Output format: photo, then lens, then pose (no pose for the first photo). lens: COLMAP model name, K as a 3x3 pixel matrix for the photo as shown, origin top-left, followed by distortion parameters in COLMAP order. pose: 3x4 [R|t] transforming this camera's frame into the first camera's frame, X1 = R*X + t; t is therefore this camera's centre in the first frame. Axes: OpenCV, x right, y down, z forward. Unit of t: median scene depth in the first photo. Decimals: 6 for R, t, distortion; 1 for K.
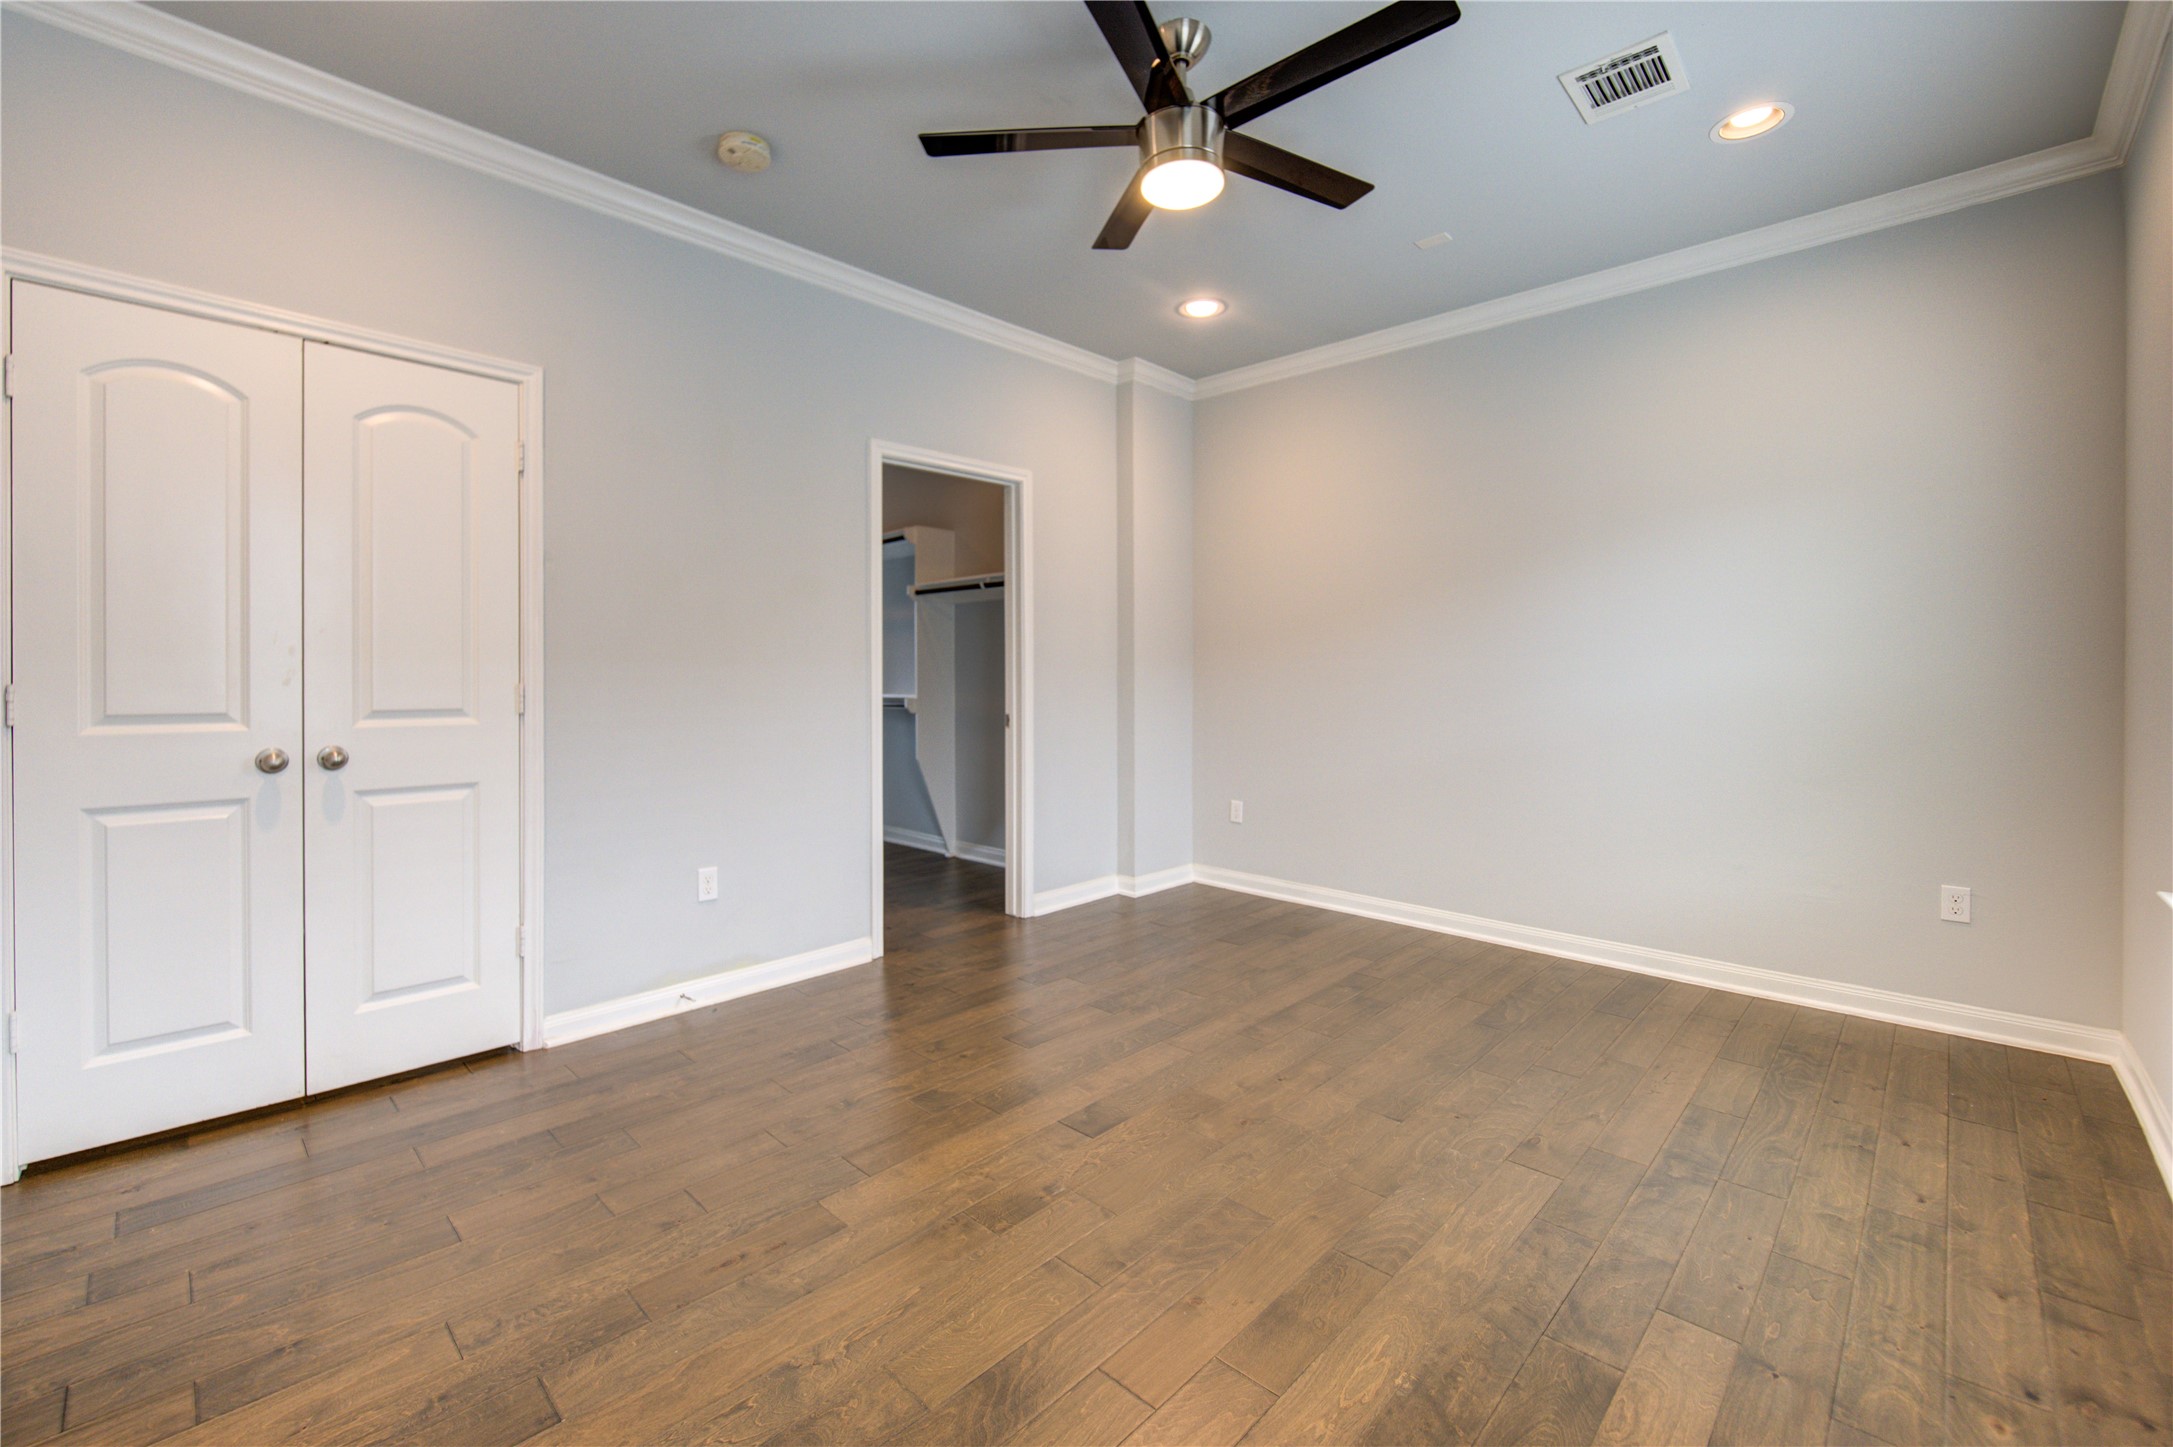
lens RADIAL K [[903.6, 0, 1054.0], [0, 903.6, 688.2], [0, 0, 1]] dist [-0.007270, 0.000045]
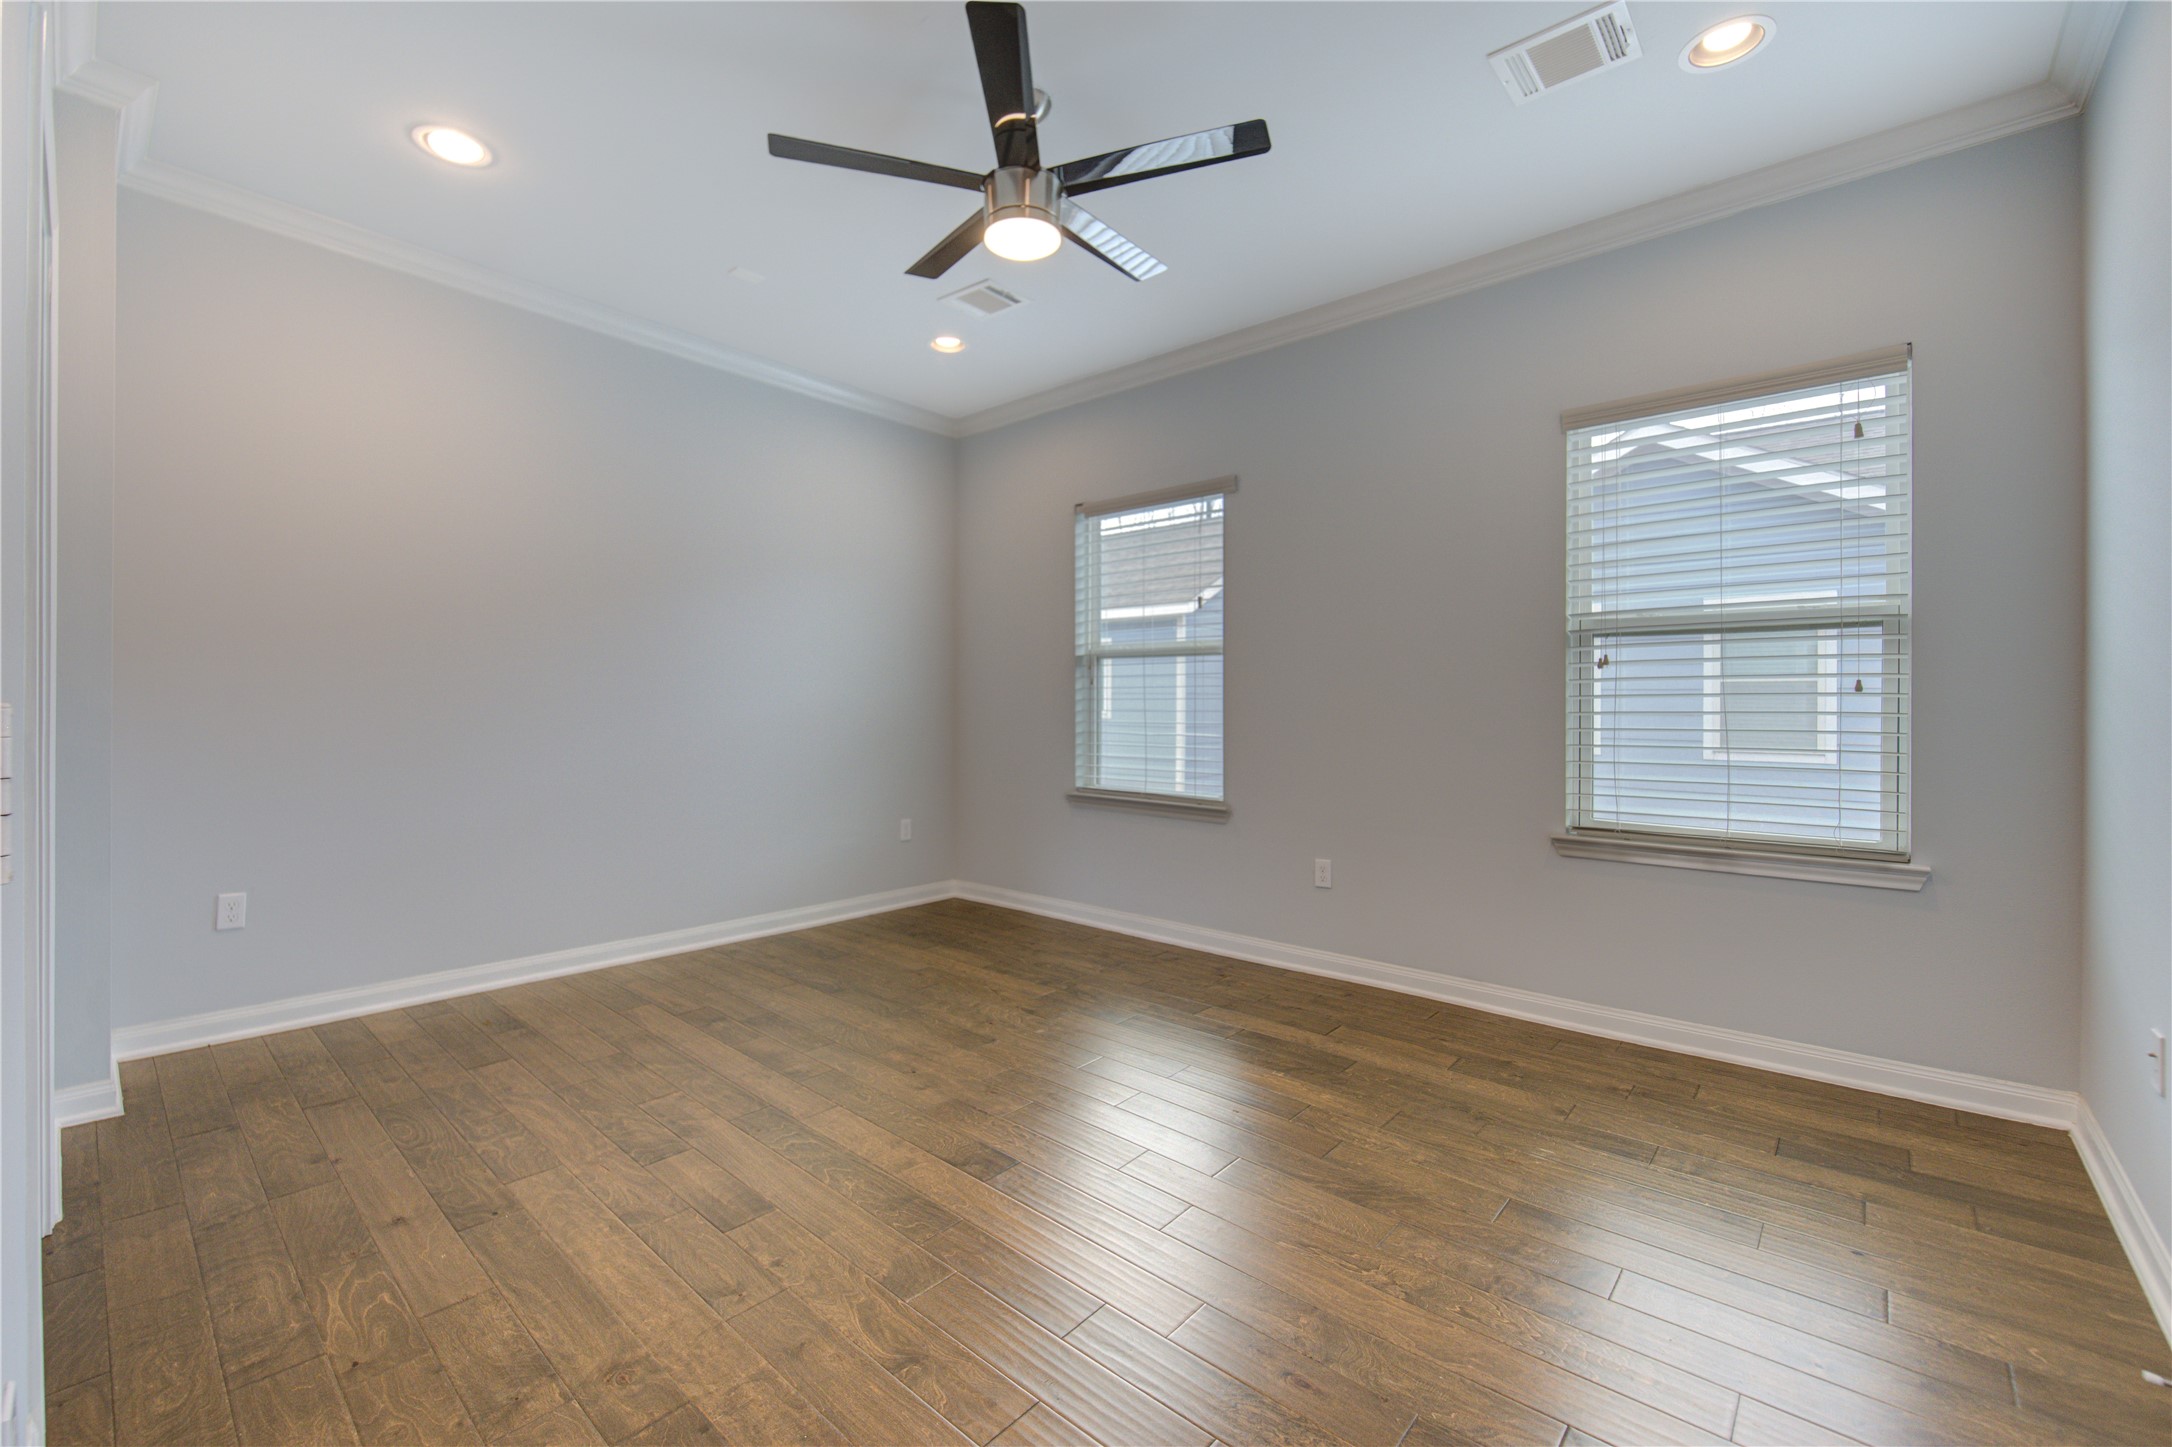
lens RADIAL K [[903.2, 0, 1080.0], [0, 903.2, 707.1], [0, 0, 1]] dist [-0.007270, 0.000045]
pose [[-0.062993, -0.006740, 0.997991, -0.799974], [0.009406, 0.999929, 0.007346, -0.002869], [-0.997970, 0.009850, -0.062925, 0.845235]]
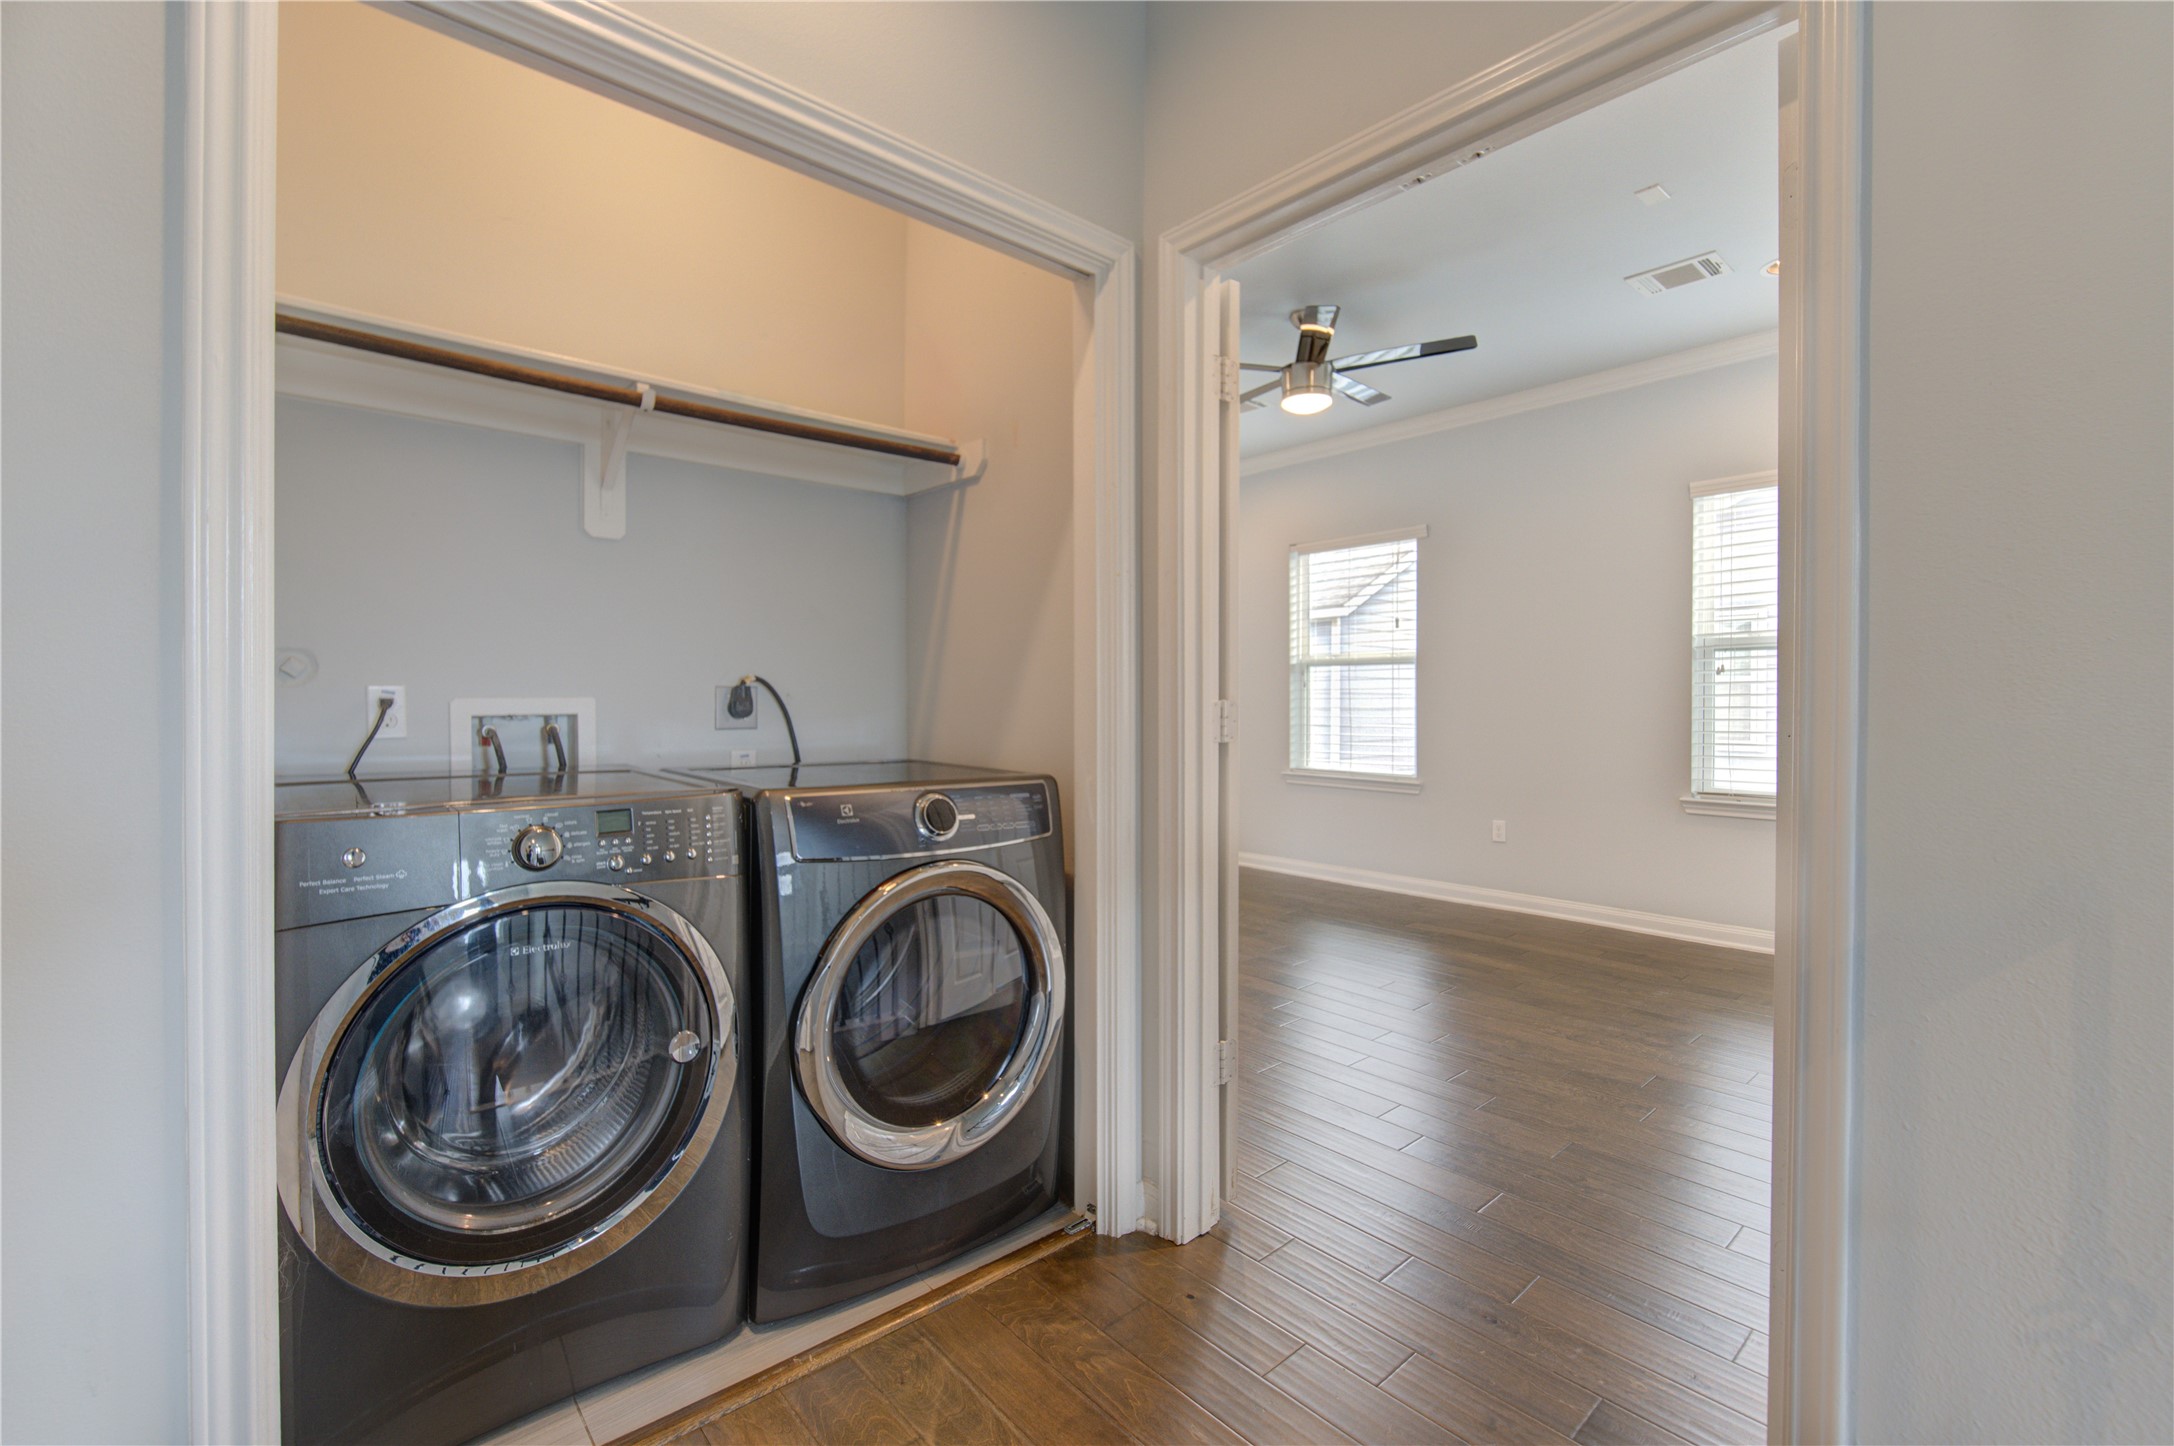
lens RADIAL K [[904.0, 0, 1090.2], [0, 904.0, 715.4], [0, 0, 1]] dist [-0.007270, 0.000045]
pose [[0.073870, -0.016433, 0.997132, -1.017795], [0.012341, 0.999803, 0.015563, -0.003704], [-0.997192, 0.011156, 0.074058, 0.941596]]
